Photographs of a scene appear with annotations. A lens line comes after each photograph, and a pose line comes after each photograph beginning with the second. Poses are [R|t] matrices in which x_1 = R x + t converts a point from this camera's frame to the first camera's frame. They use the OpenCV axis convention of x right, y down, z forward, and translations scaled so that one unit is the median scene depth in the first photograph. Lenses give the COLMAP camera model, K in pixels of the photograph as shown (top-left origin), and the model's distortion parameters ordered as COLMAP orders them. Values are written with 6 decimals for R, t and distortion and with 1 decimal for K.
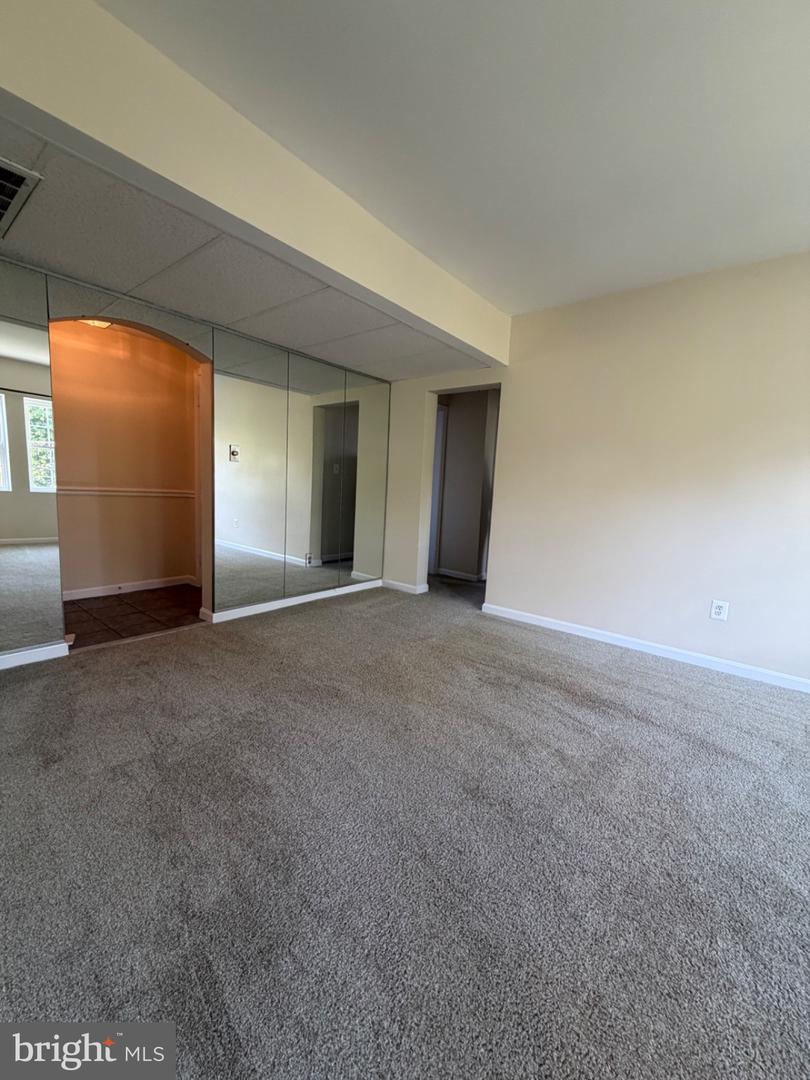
lens RADIAL K [[428.2, 0, 406.5], [0, 428.2, 537.9], [0, 0, 1]] dist [-0.001453, 0.000223]
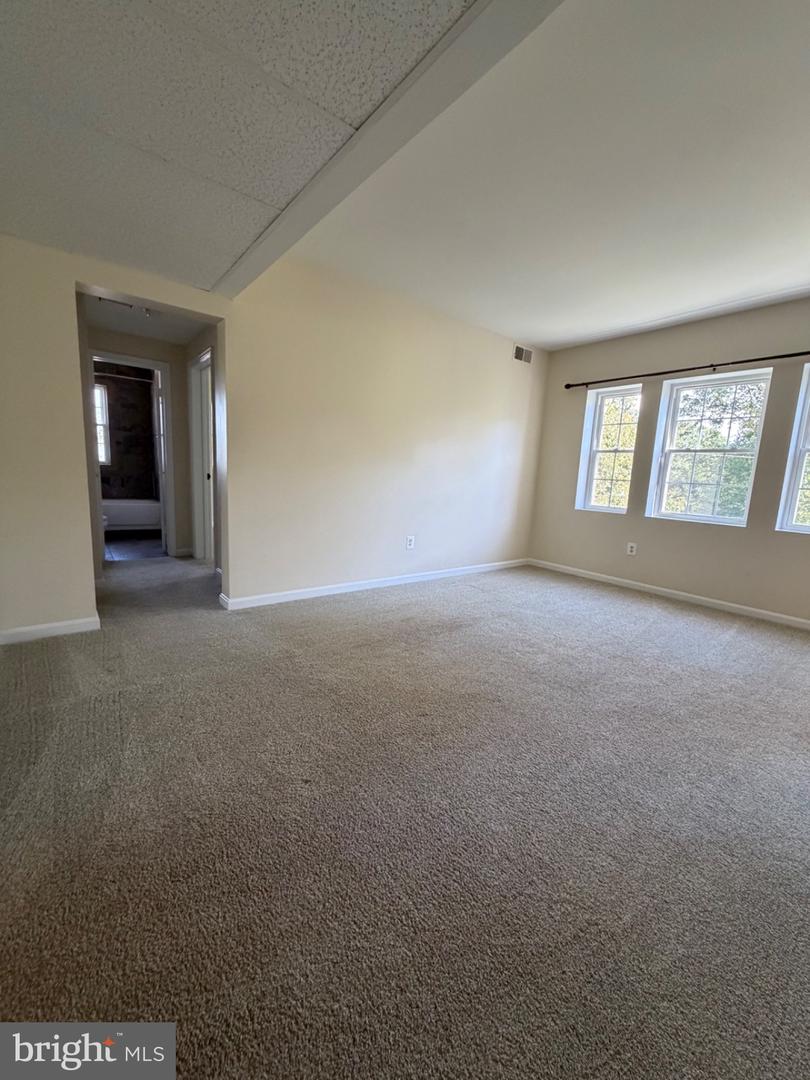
lens RADIAL K [[428.2, 0, 406.5], [0, 428.2, 537.9], [0, 0, 1]] dist [-0.001453, 0.000223]
pose [[0.226723, -0.187391, 0.955762, -0.585982], [0.080424, 0.981567, 0.173373, -0.089152], [-0.970633, 0.037558, 0.237615, 0.569266]]
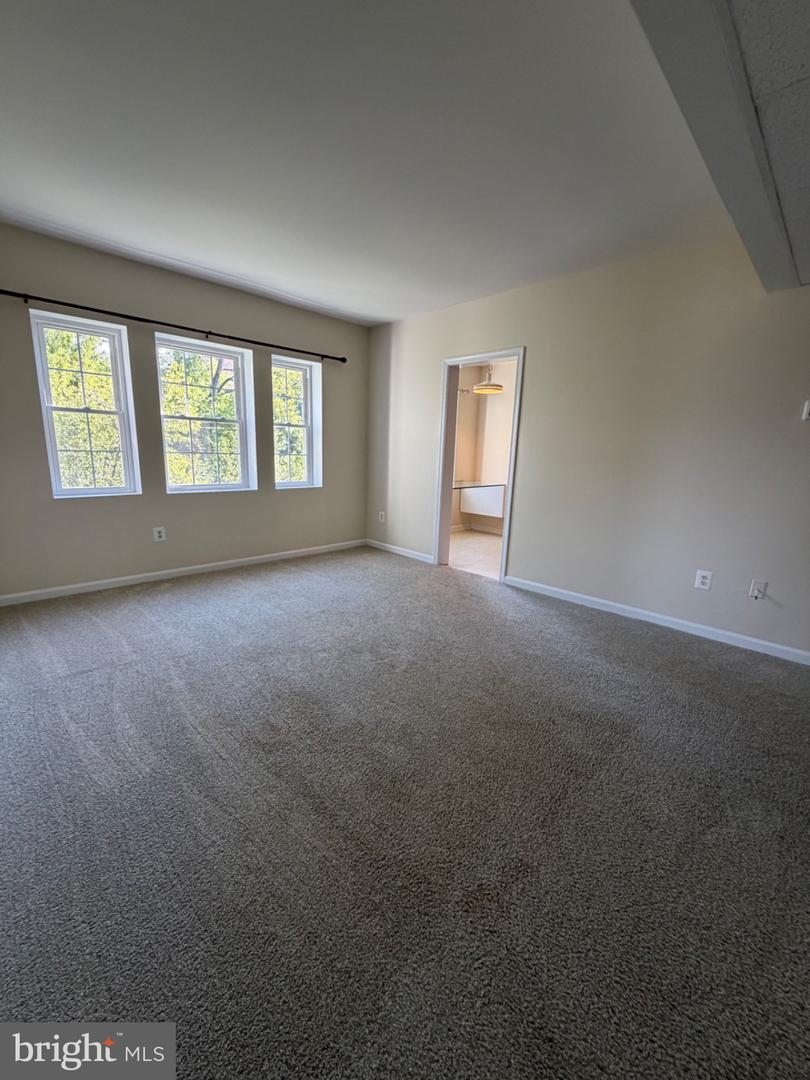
lens RADIAL K [[428.2, 0, 406.5], [0, 428.2, 537.9], [0, 0, 1]] dist [-0.001453, 0.000223]
pose [[-0.990252, -0.101981, 0.094875, 0.098230], [-0.066617, 0.944936, 0.320404, -0.161627], [-0.122326, 0.310961, -0.942518, 1.193455]]
